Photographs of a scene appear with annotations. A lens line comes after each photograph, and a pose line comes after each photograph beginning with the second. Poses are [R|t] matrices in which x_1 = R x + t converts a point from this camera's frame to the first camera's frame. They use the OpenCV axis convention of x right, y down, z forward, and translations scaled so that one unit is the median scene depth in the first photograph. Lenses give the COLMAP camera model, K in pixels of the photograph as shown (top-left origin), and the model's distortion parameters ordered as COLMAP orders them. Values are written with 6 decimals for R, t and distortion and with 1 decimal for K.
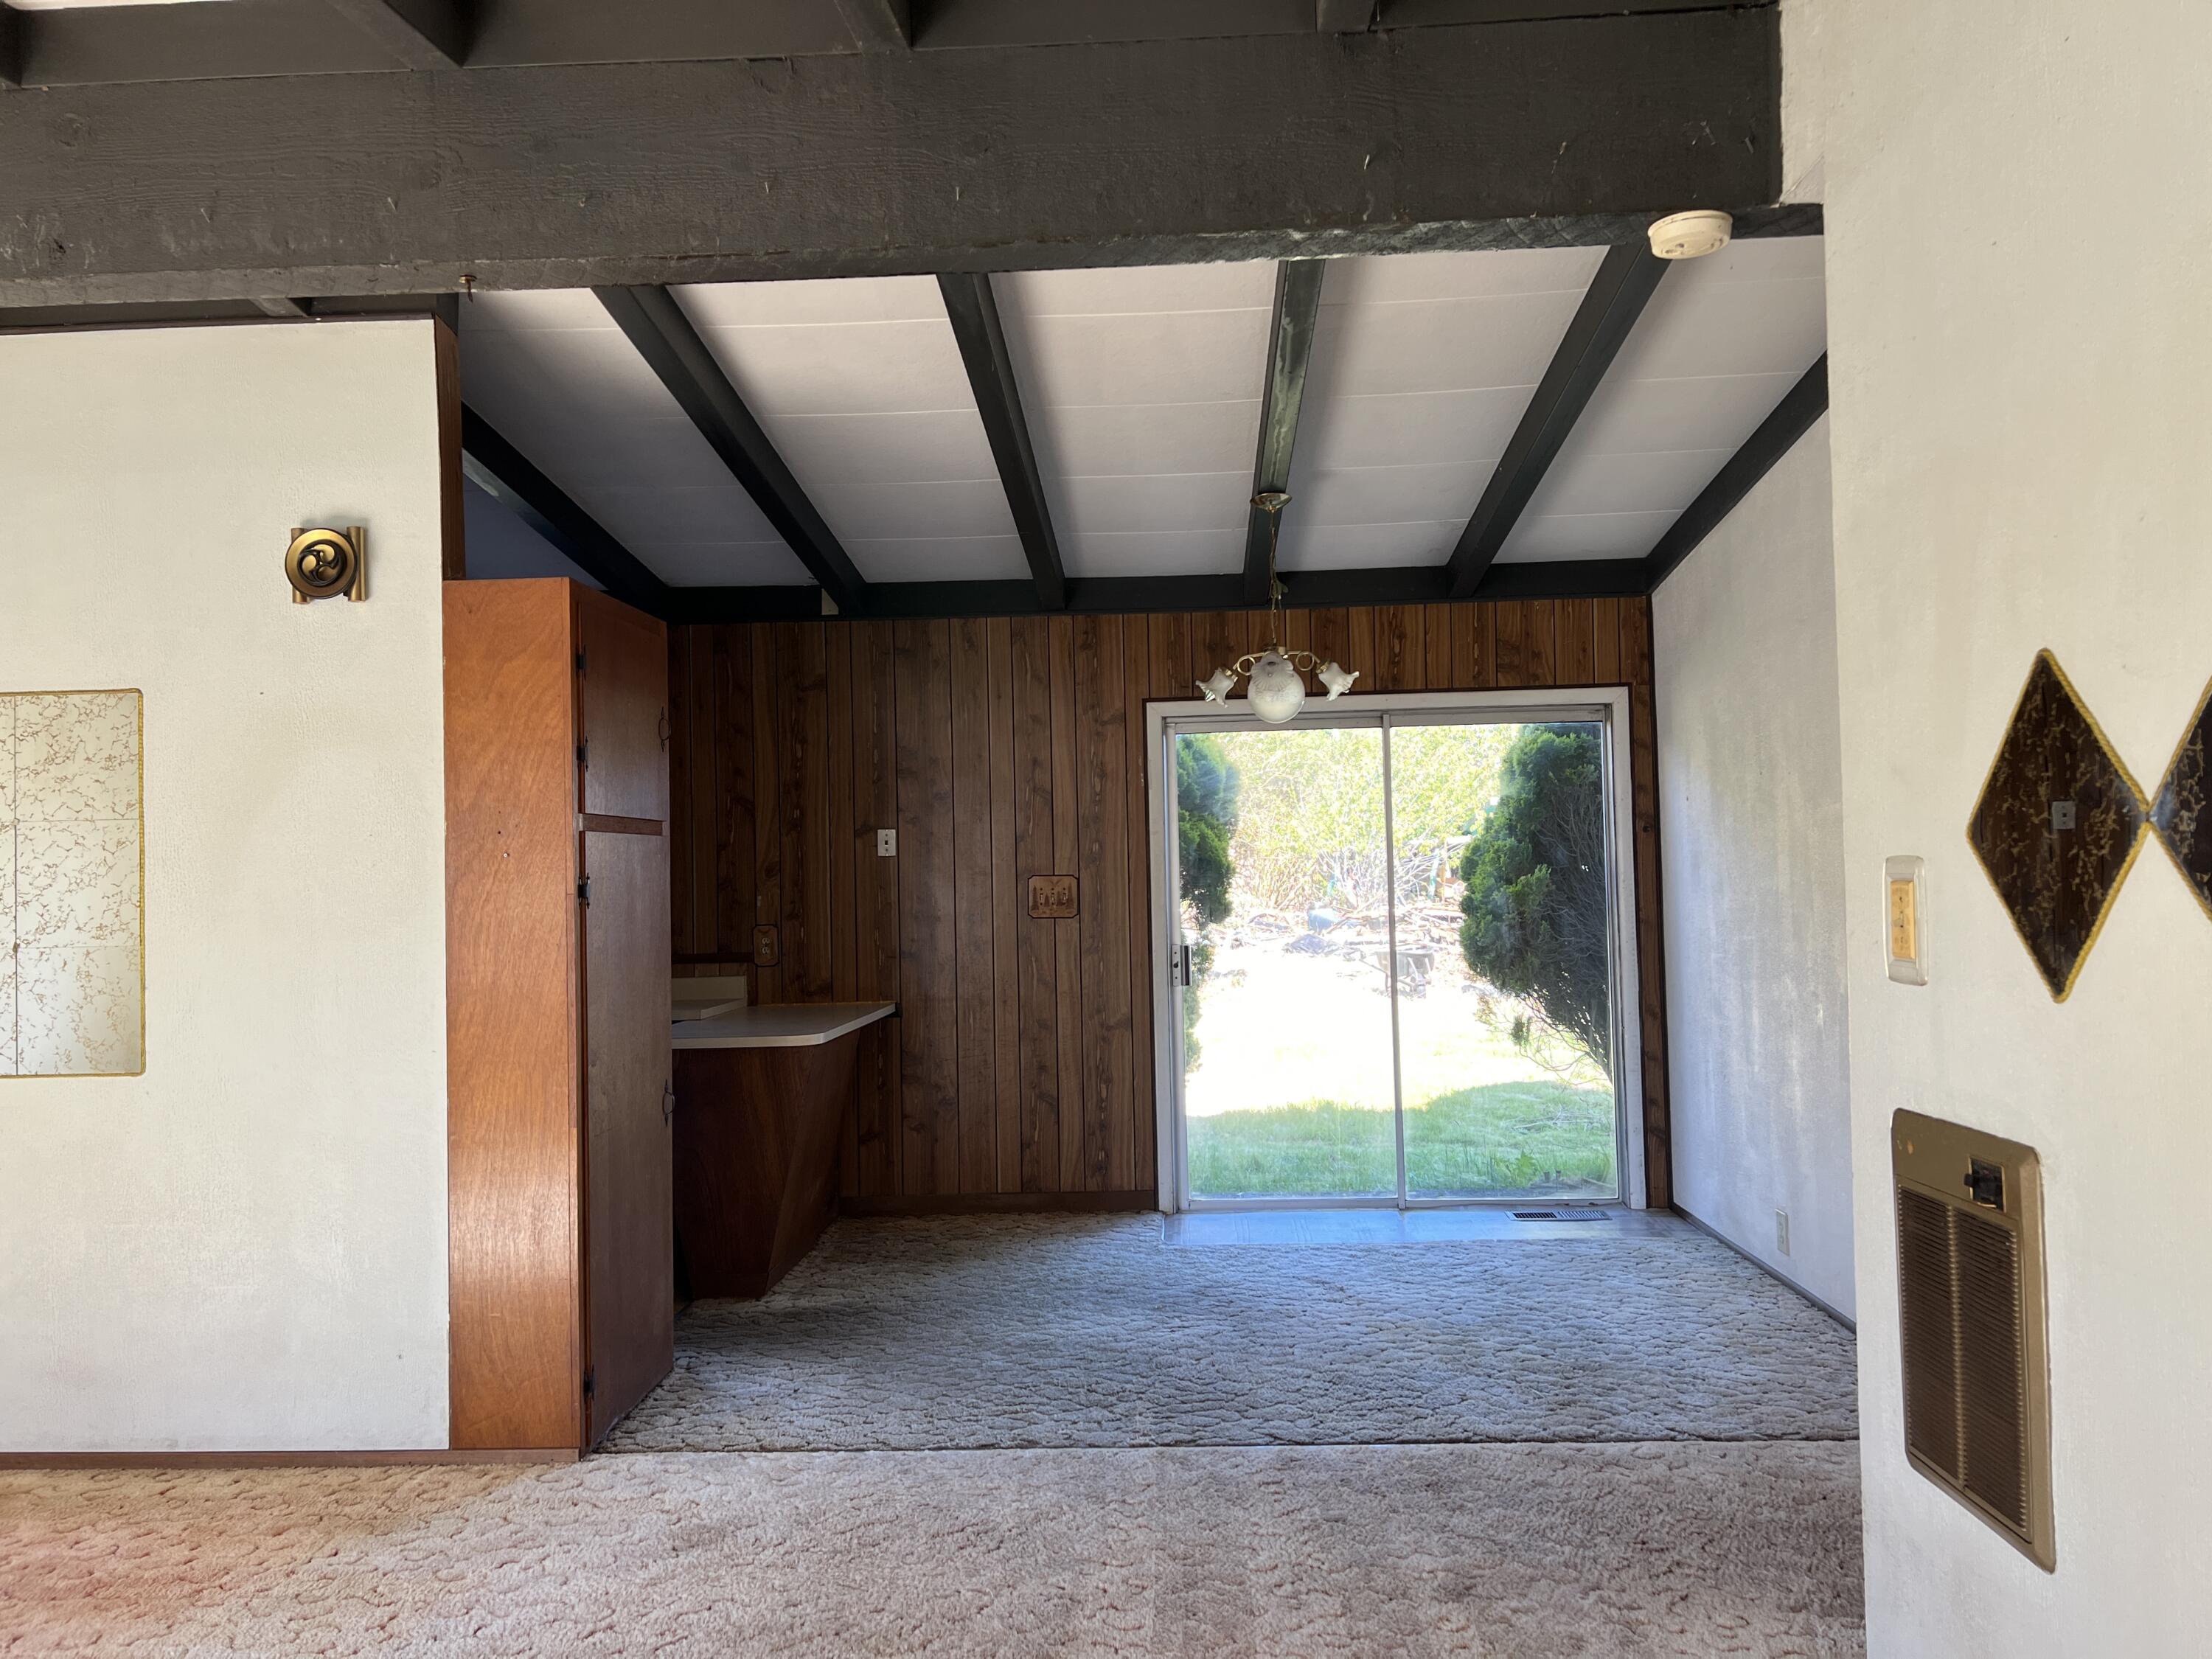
lens RADIAL K [[1652.7, 0, 1125.2], [0, 1652.7, 831.8], [0, 0, 1]] dist [0.061244, -0.069978]
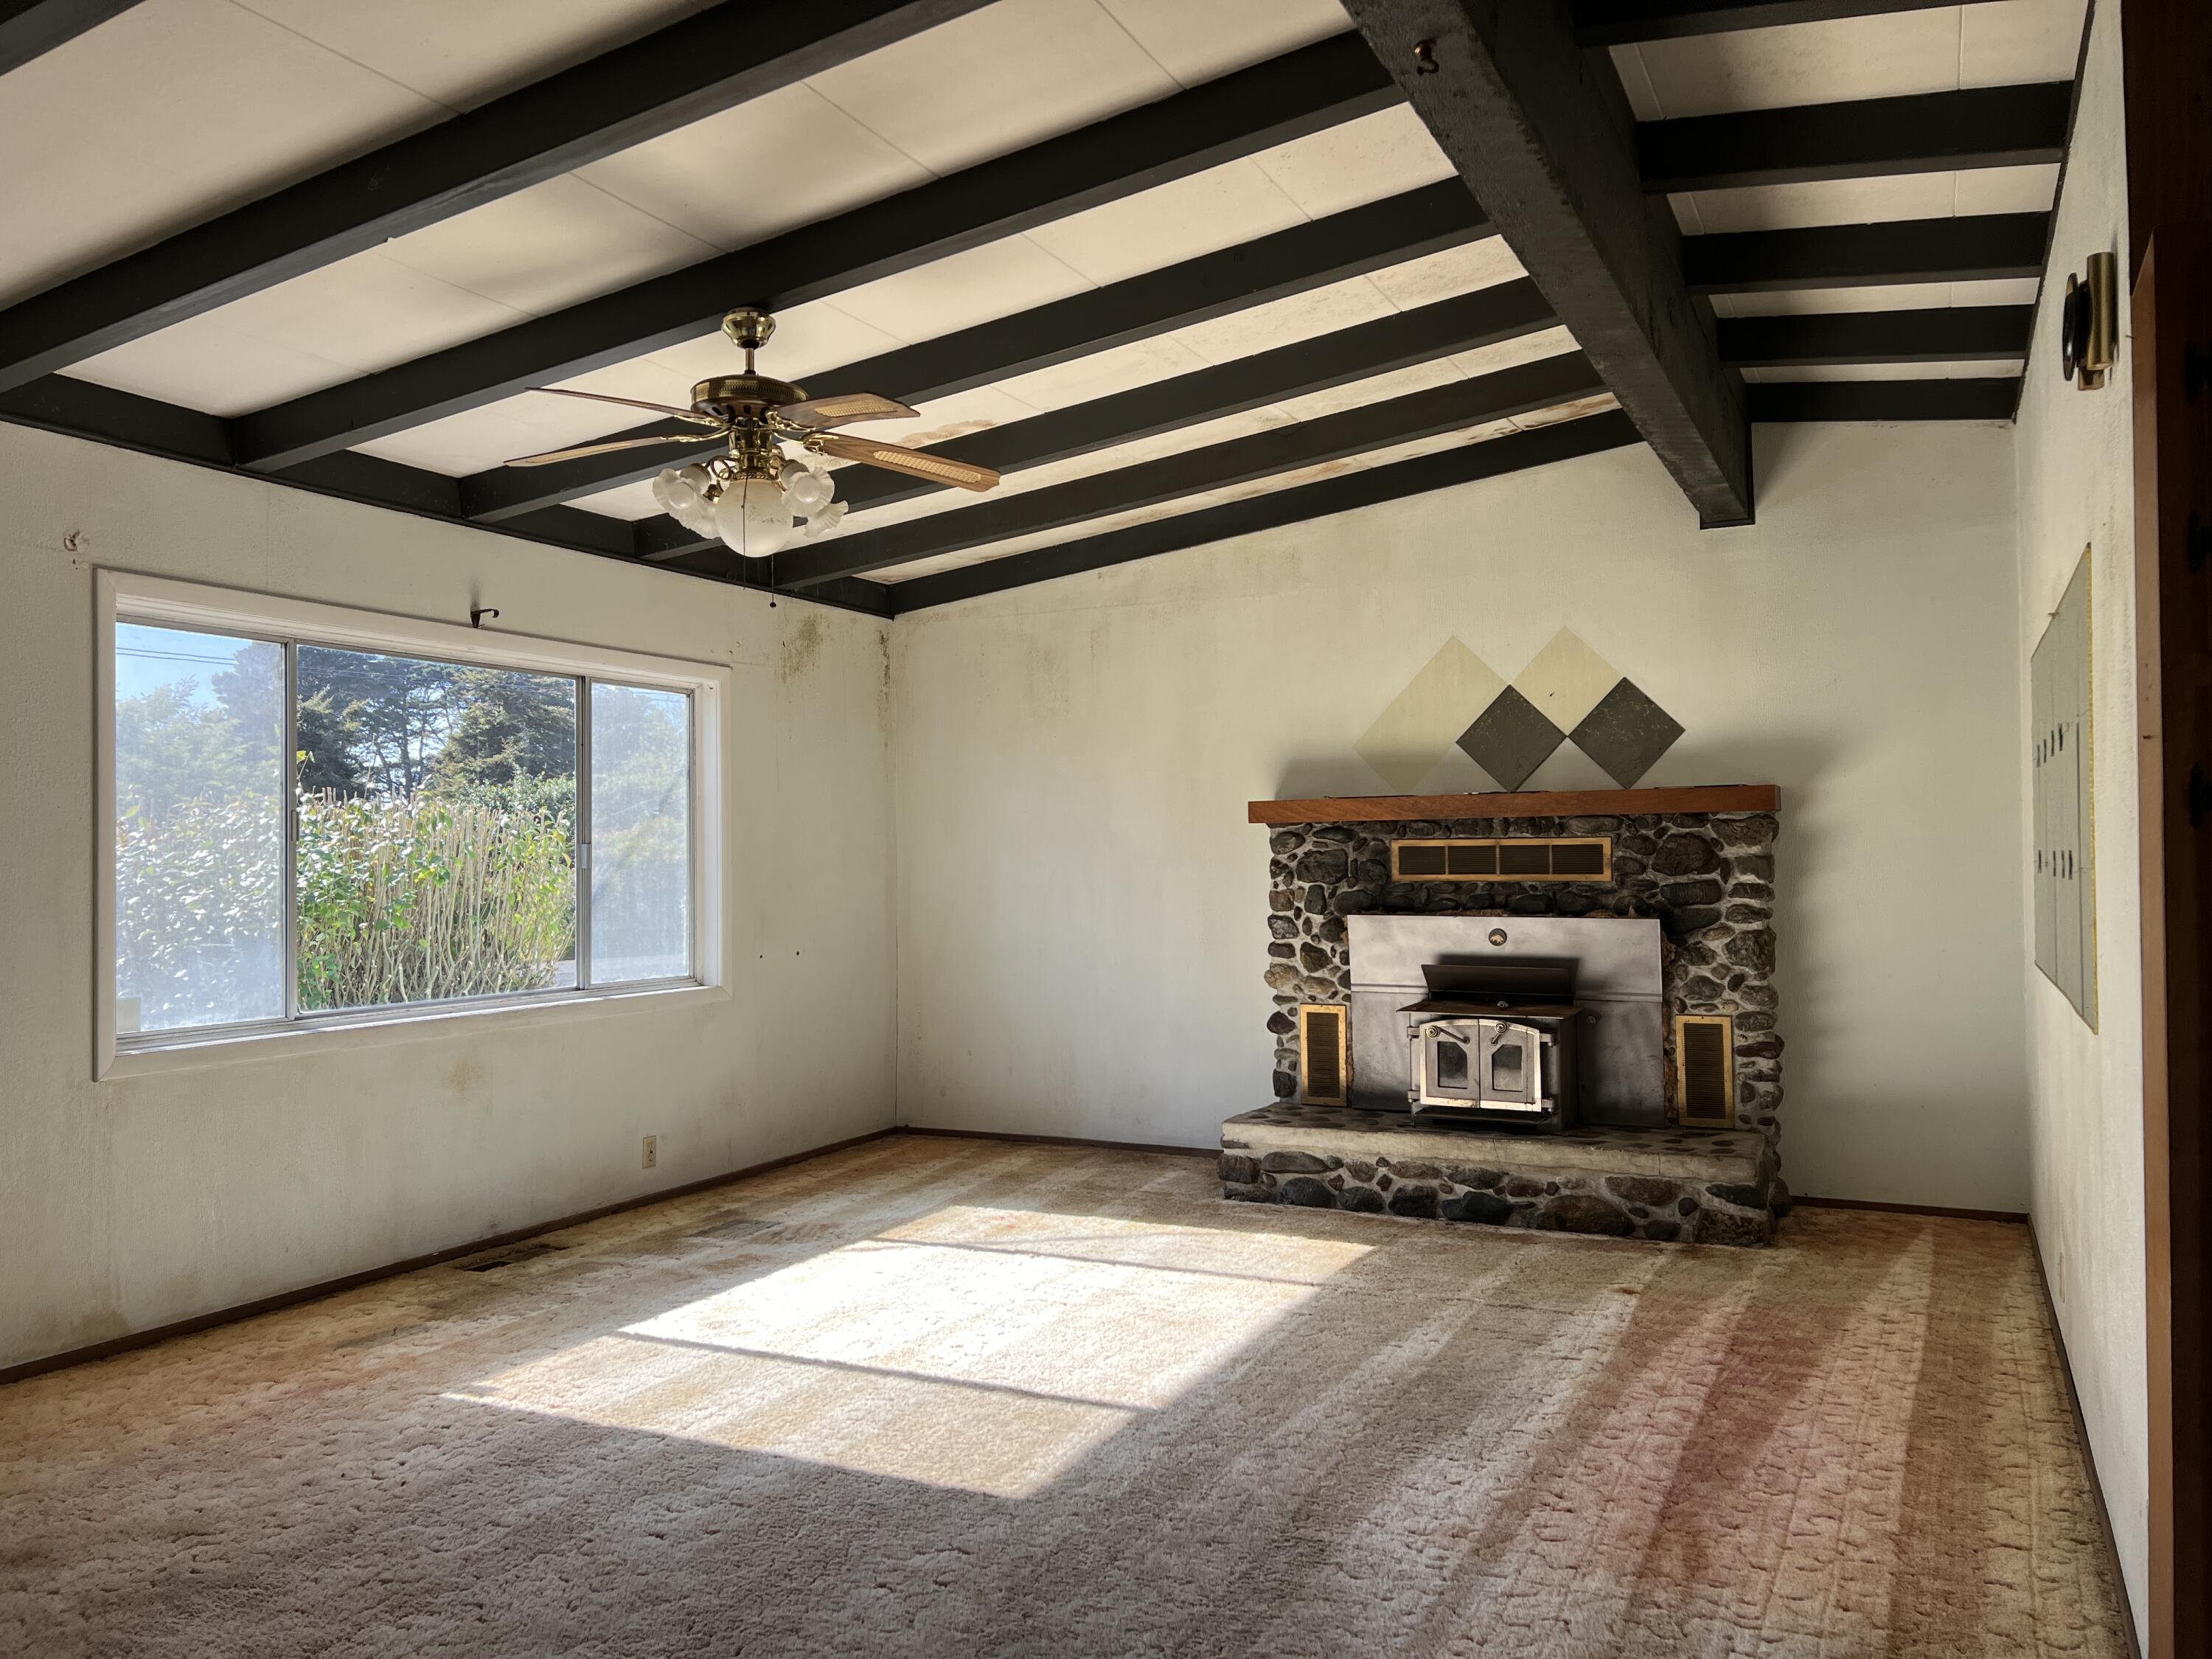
lens RADIAL K [[1652.7, 0, 1115.9], [0, 1652.7, 832.0], [0, 0, 1]] dist [0.061244, -0.069978]
pose [[-0.404994, 0.009563, -0.914269, 0.314980], [0.040046, 0.999171, -0.007288, 0.040098], [0.913442, -0.039564, -0.405041, 0.909234]]
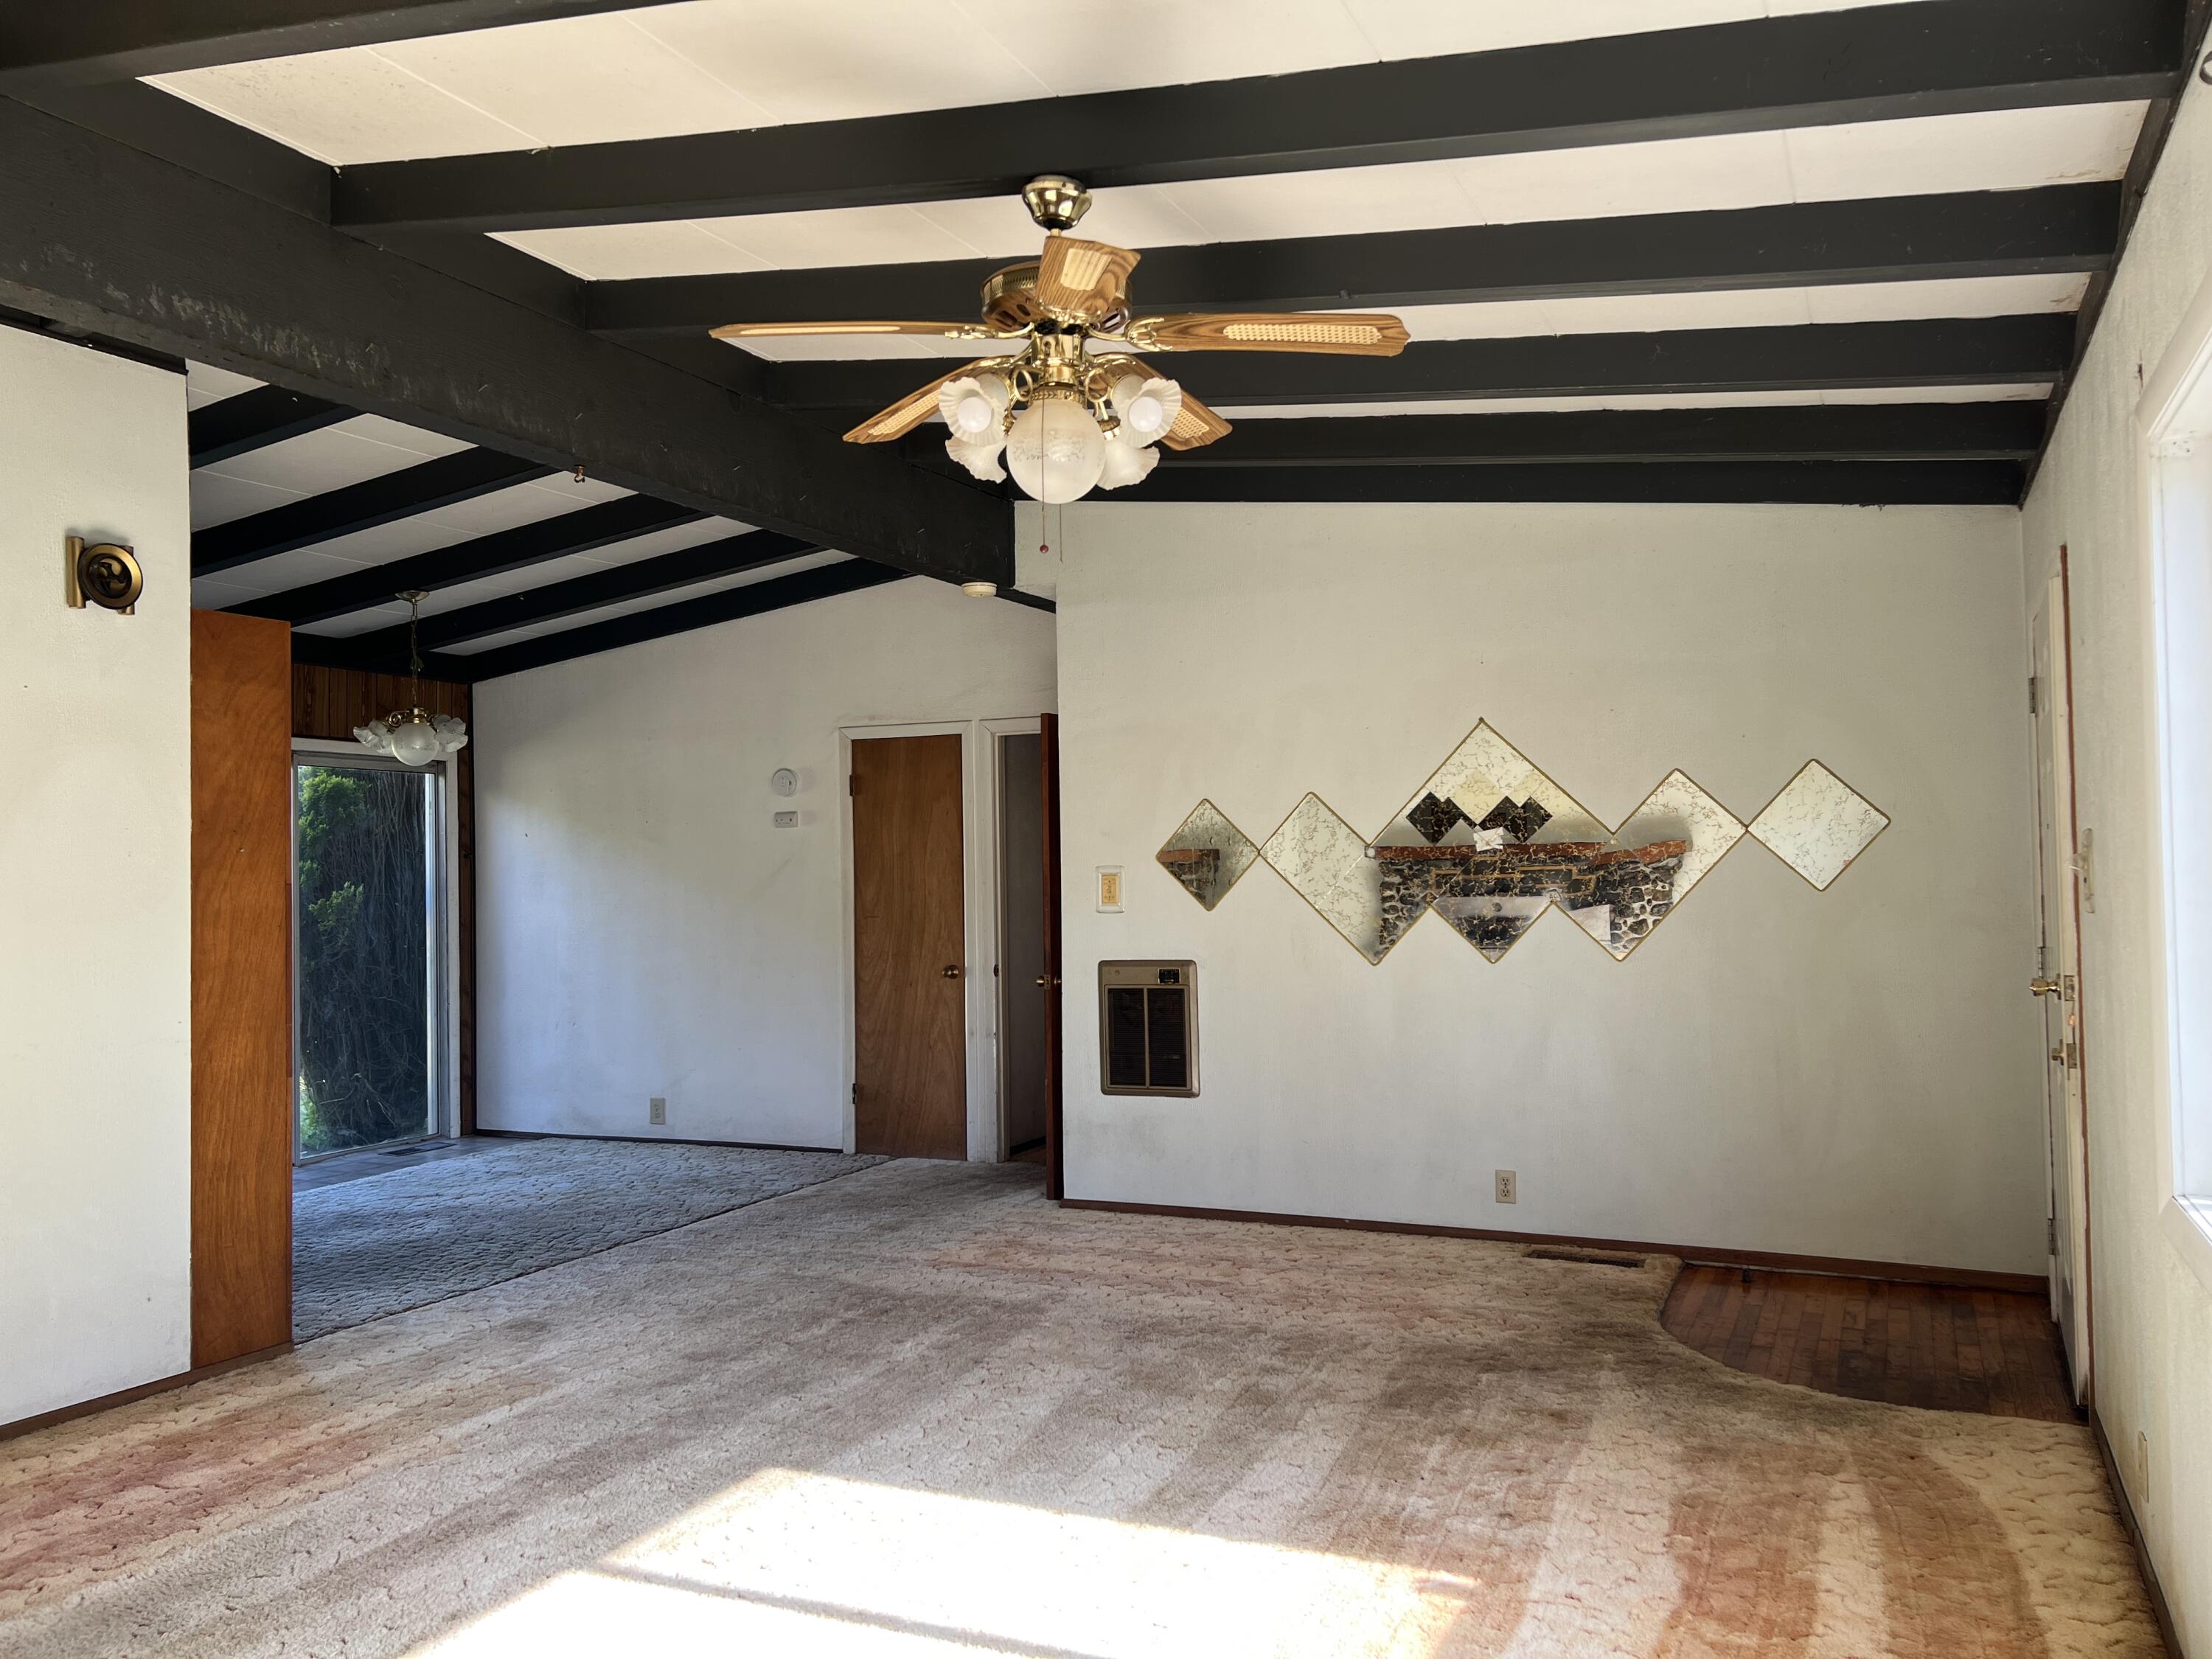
lens RADIAL K [[1652.7, 0, 1125.1], [0, 1652.7, 830.1], [0, 0, 1]] dist [0.061244, -0.069978]
pose [[0.386518, 0.040781, 0.921380, -1.212300], [-0.013831, 0.999166, -0.038421, 0.036314], [-0.922178, 0.002107, 0.386759, -0.027430]]
